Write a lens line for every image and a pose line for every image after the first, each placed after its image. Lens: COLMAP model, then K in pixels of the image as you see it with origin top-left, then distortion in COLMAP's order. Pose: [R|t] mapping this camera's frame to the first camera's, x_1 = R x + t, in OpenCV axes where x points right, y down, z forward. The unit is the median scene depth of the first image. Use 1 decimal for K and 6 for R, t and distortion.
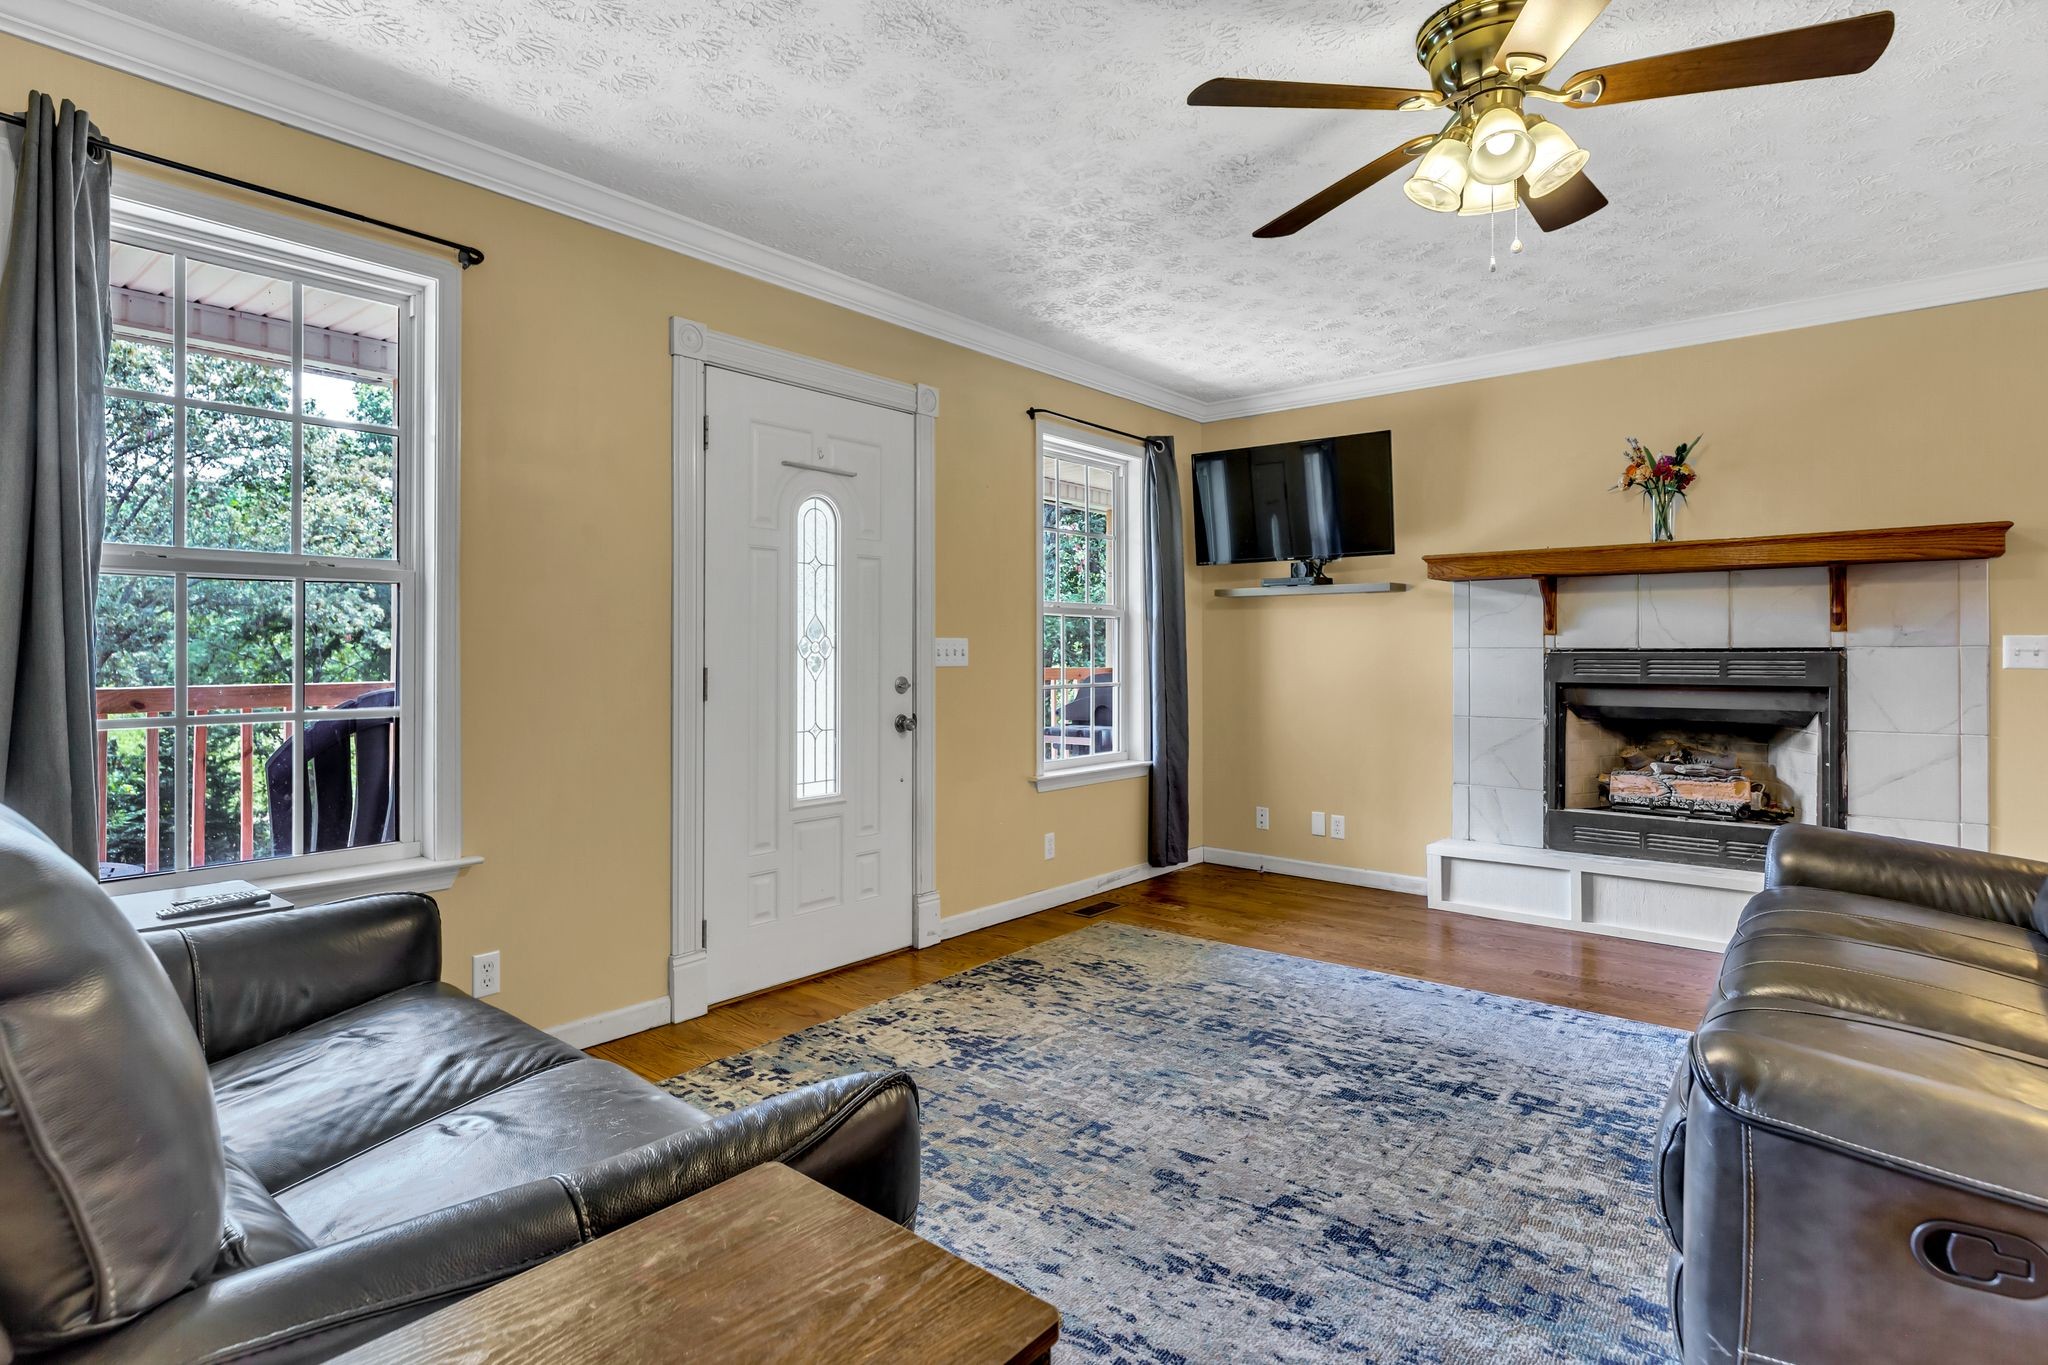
lens RADIAL K [[1031.5, 0, 1003.9], [0, 1031.5, 658.7], [0, 0, 1]] dist [-0.005317, -0.000217]
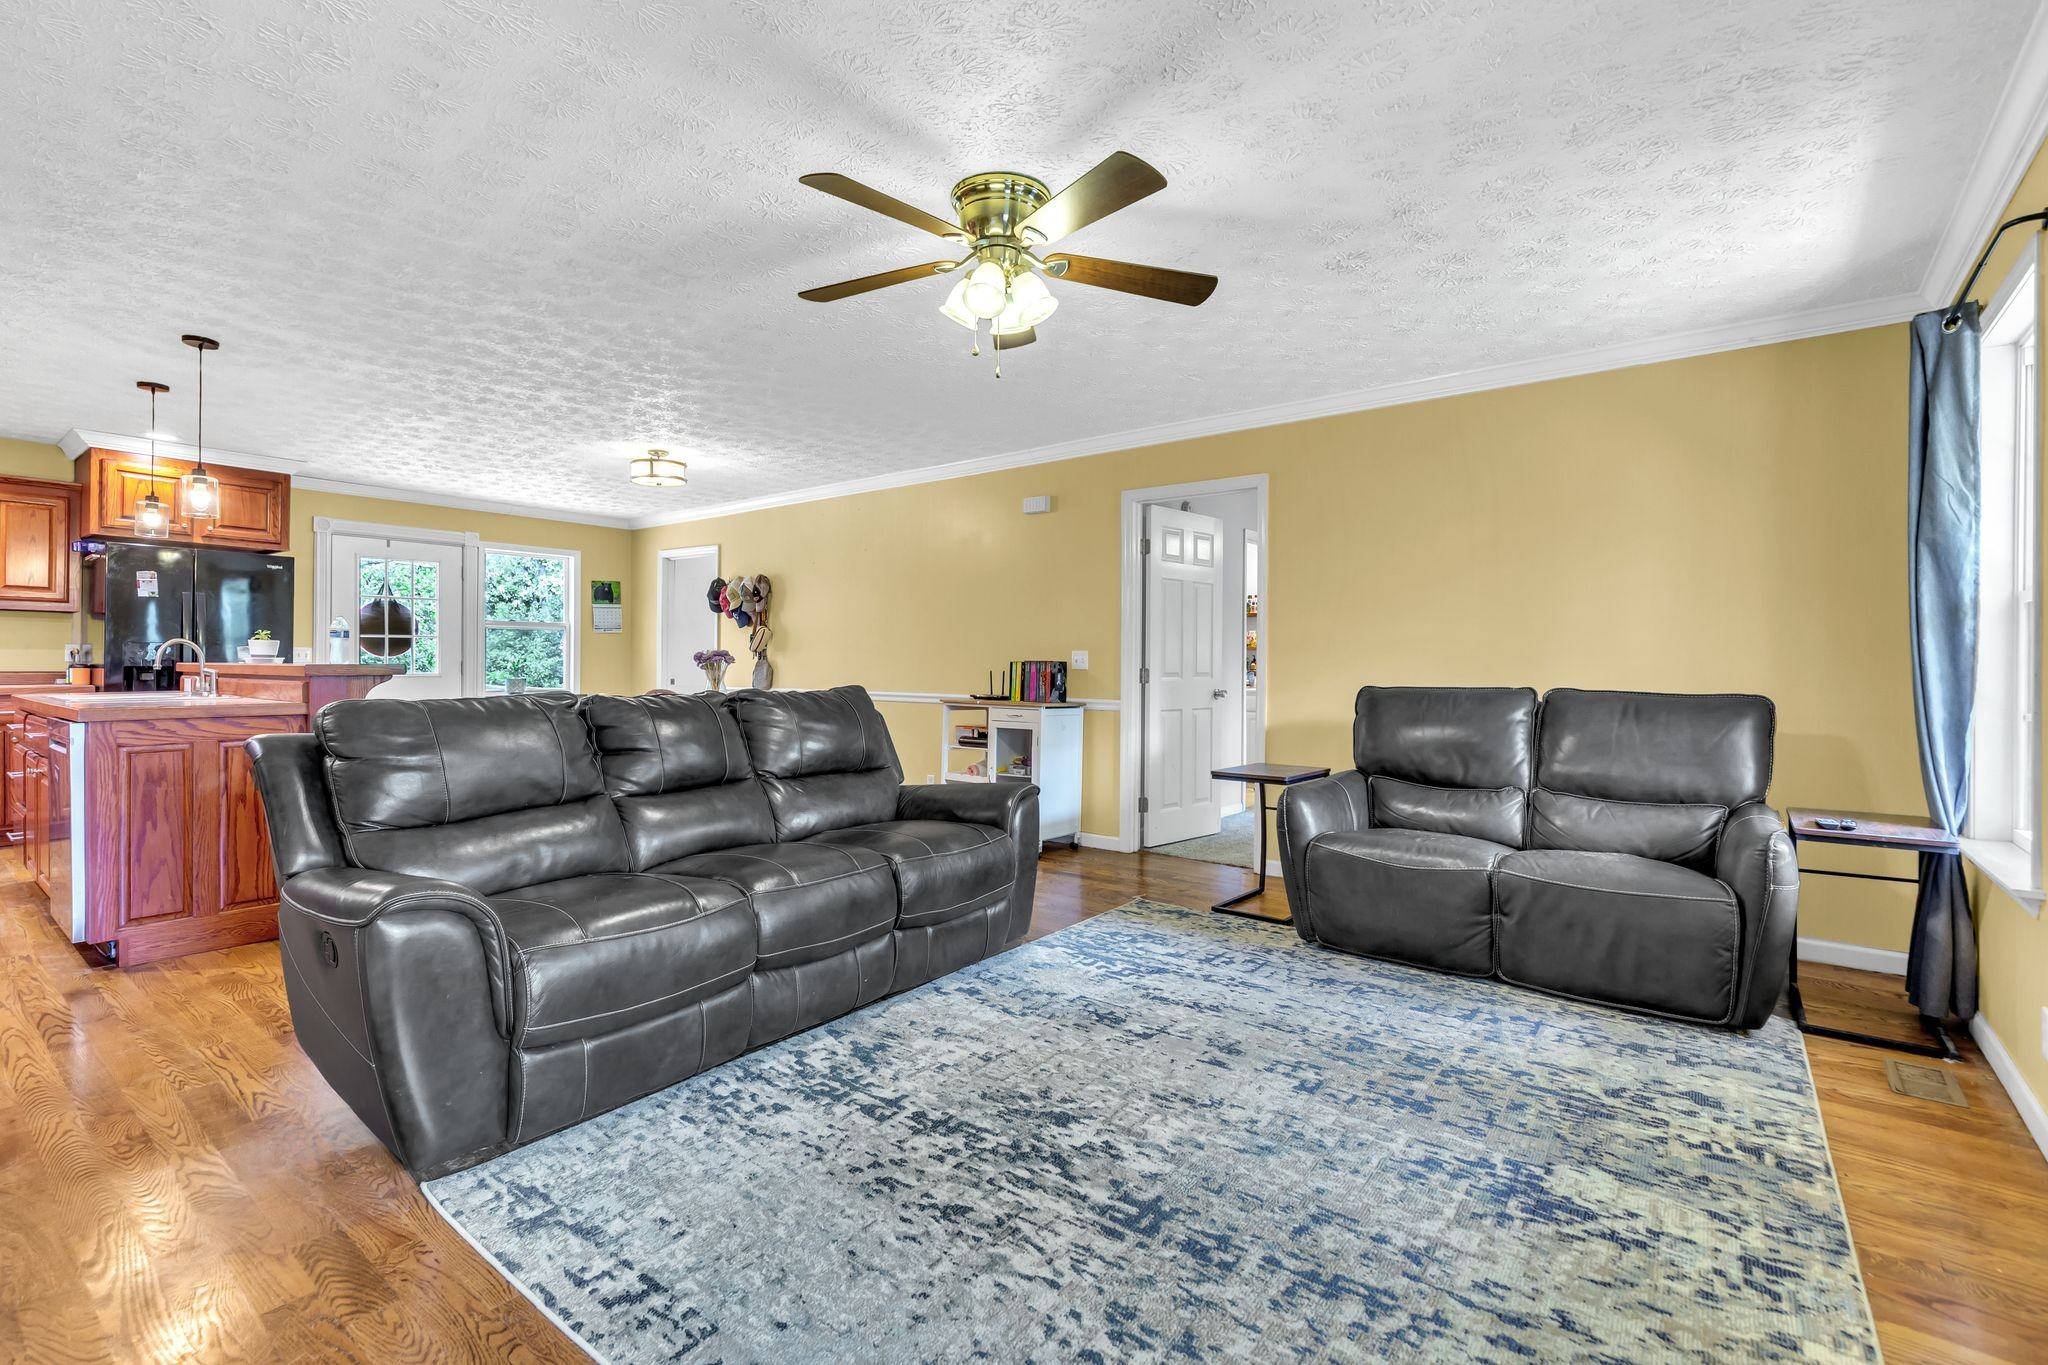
lens RADIAL K [[932.4, 0, 1004.6], [0, 932.4, 670.0], [0, 0, 1]] dist [0.003862, 0.000085]
pose [[-0.999390, -0.008251, -0.033936, 0.360829], [-0.008625, 0.999903, 0.010902, 0.000311], [0.033843, 0.011188, -0.999365, 1.589119]]
